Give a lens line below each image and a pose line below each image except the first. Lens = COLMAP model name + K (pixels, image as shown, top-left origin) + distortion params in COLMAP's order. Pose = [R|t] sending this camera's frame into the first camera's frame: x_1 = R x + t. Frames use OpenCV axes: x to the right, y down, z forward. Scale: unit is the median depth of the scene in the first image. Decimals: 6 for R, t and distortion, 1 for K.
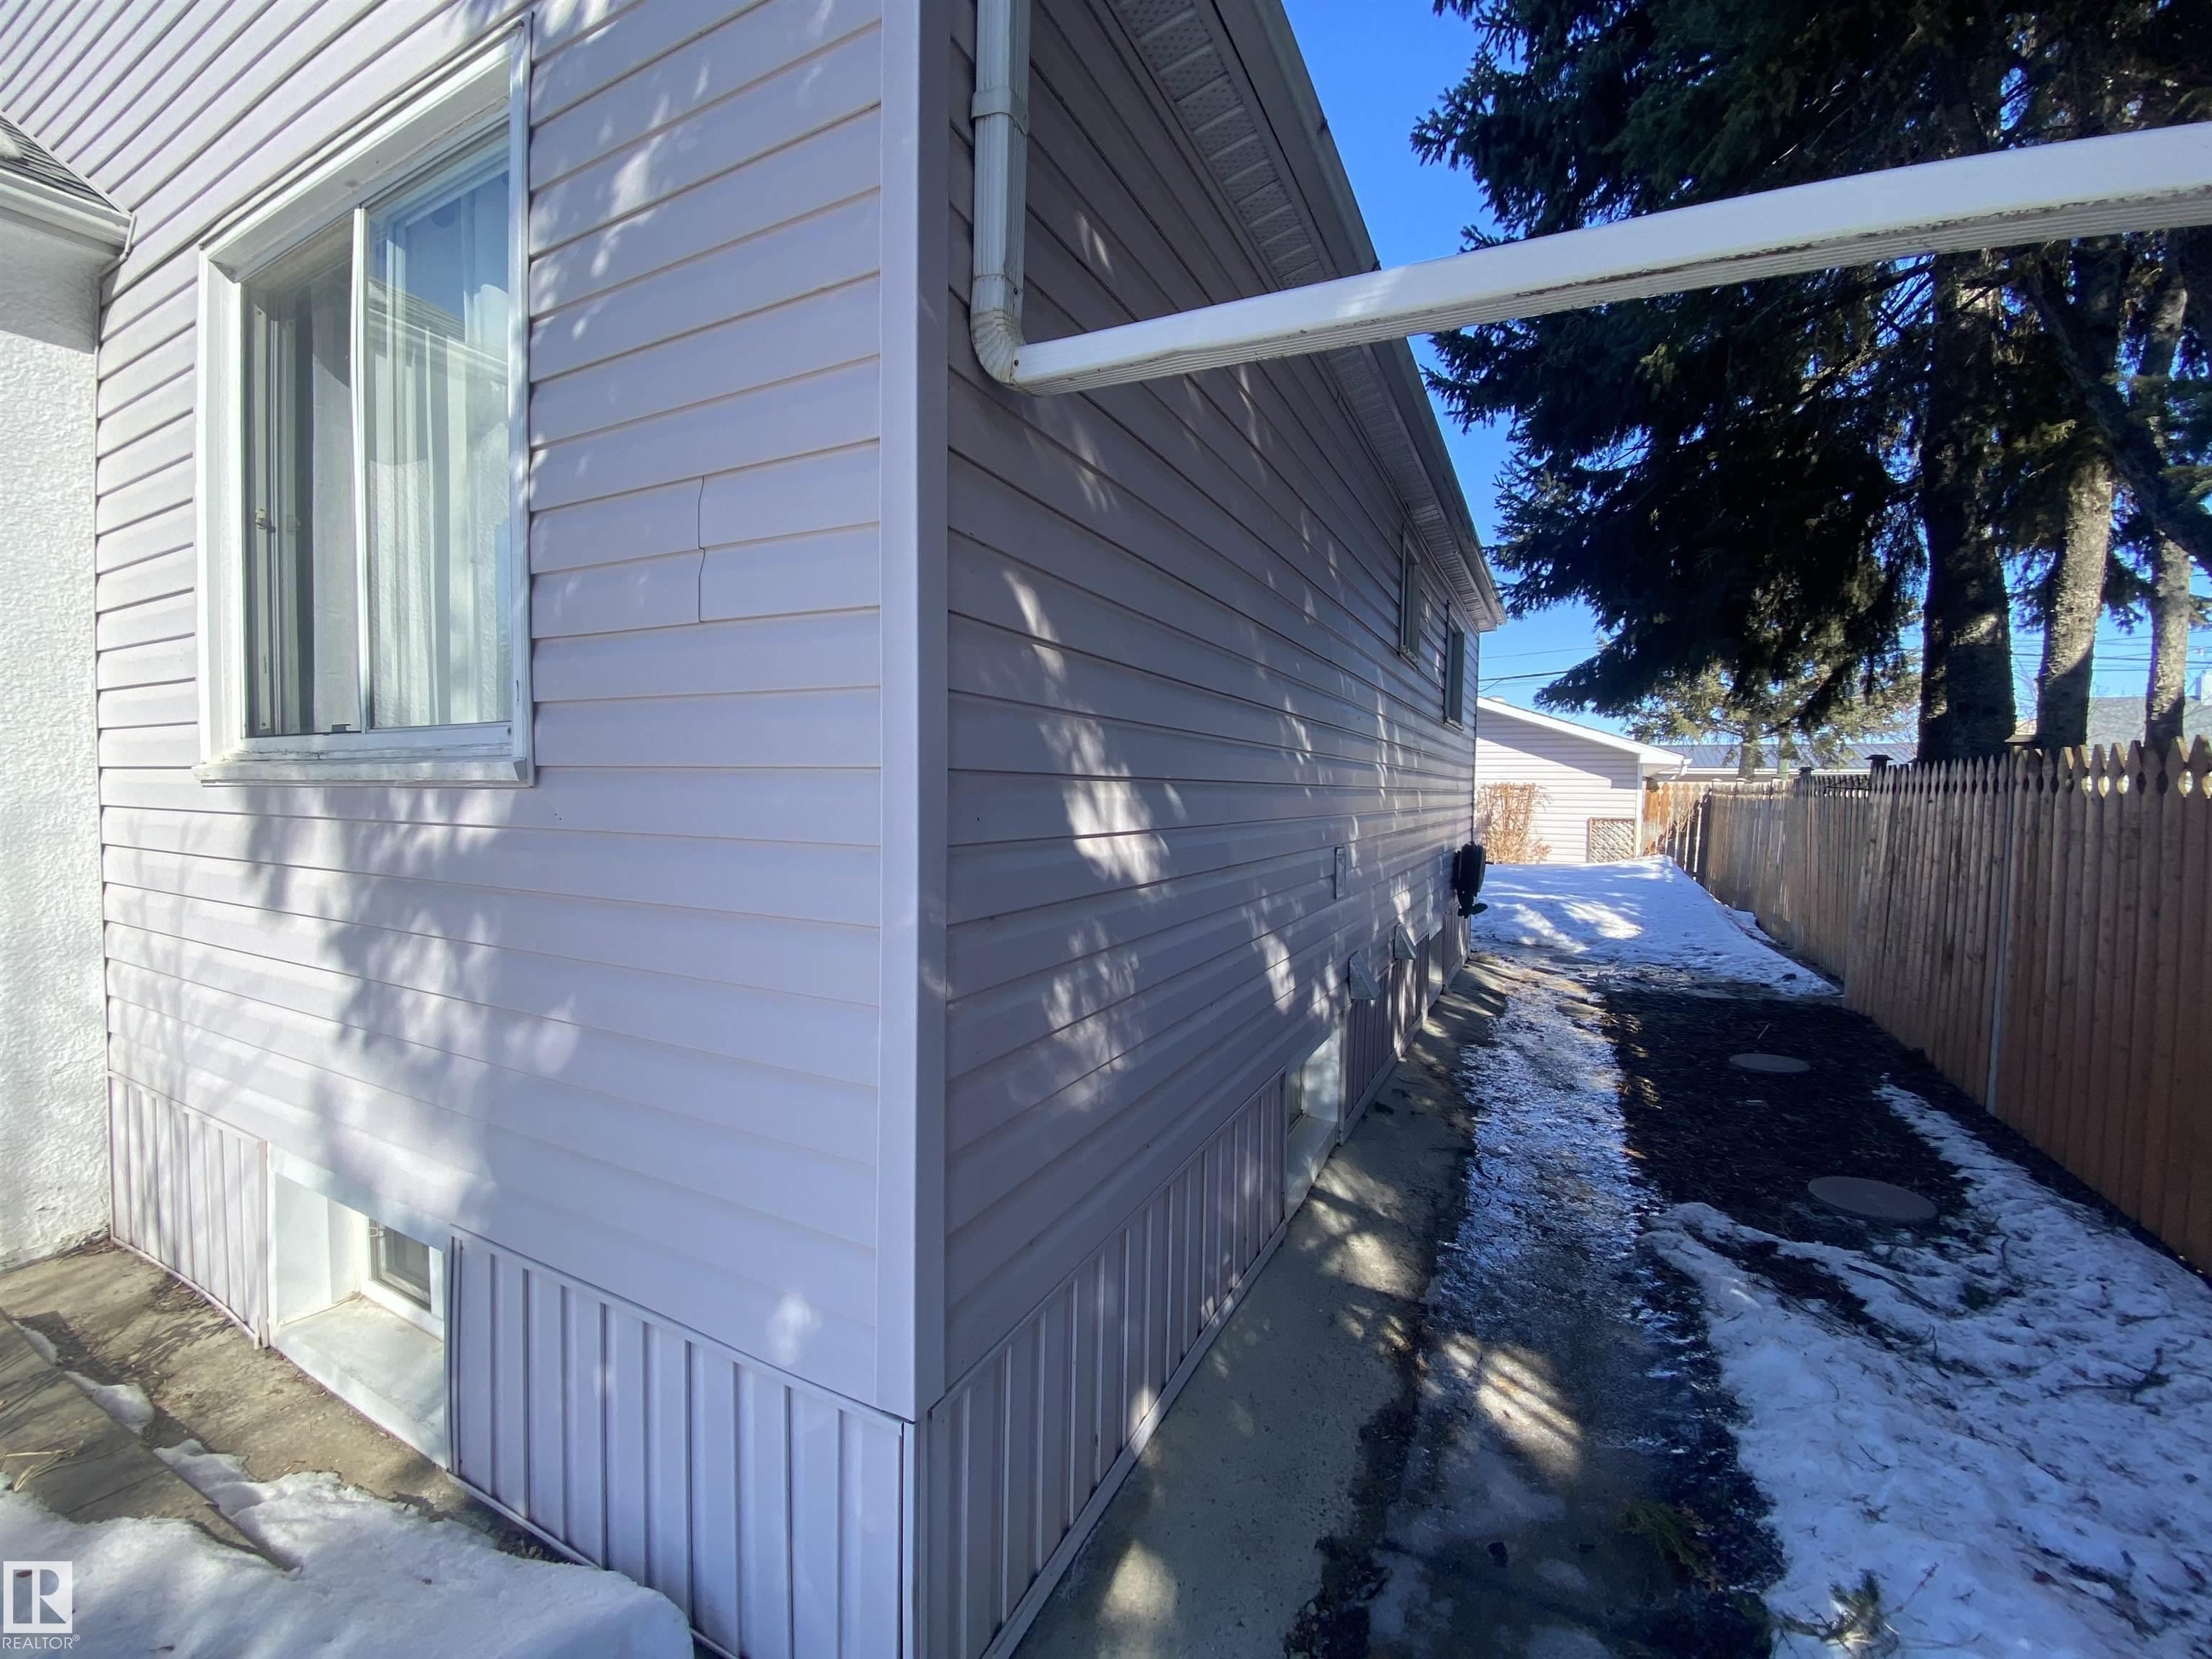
lens RADIAL K [[897.5, 0, 1106.0], [0, 897.5, 829.5], [0, 0, 1]] dist [0.003114, -0.014601]
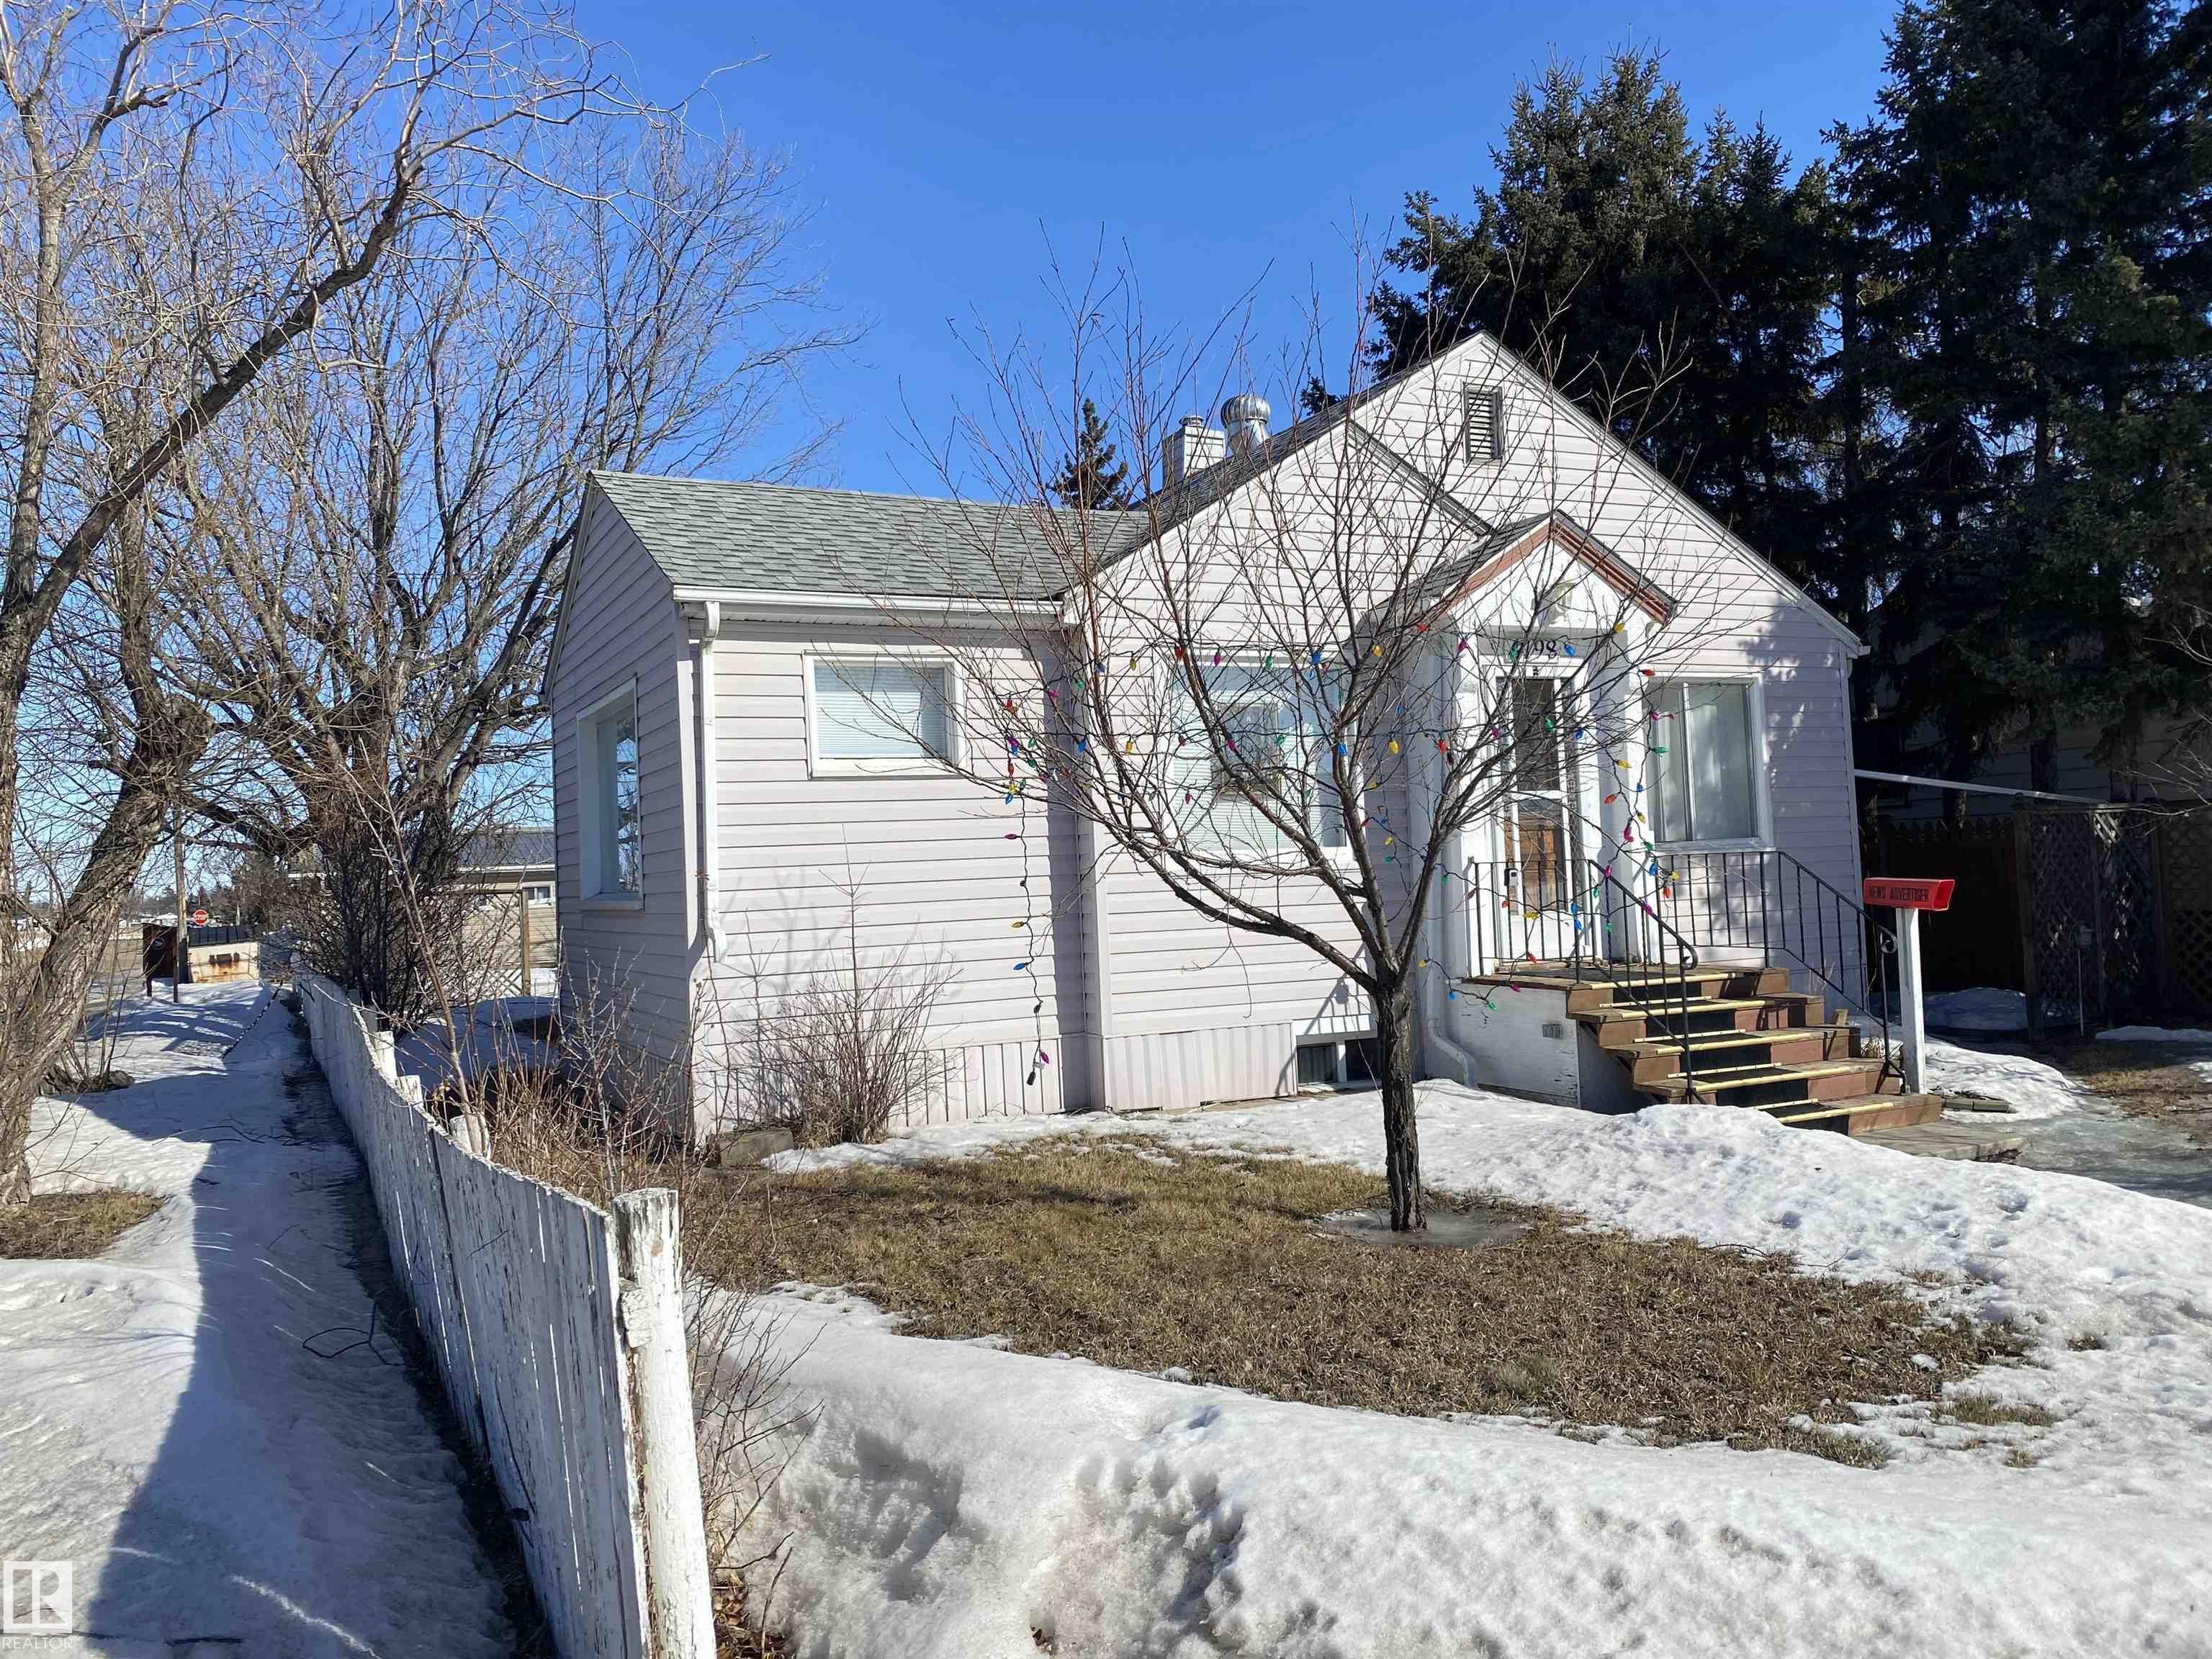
lens RADIAL K [[1694.4, 0, 1101.8], [0, 1694.4, 821.9], [0, 0, 1]] dist [0.008845, -0.000457]
pose [[0.603444, -0.007033, 0.797374, -7.952692], [0.092465, 0.993833, -0.061210, 0.002764], [-0.792026, 0.110666, 0.600373, -1.113399]]
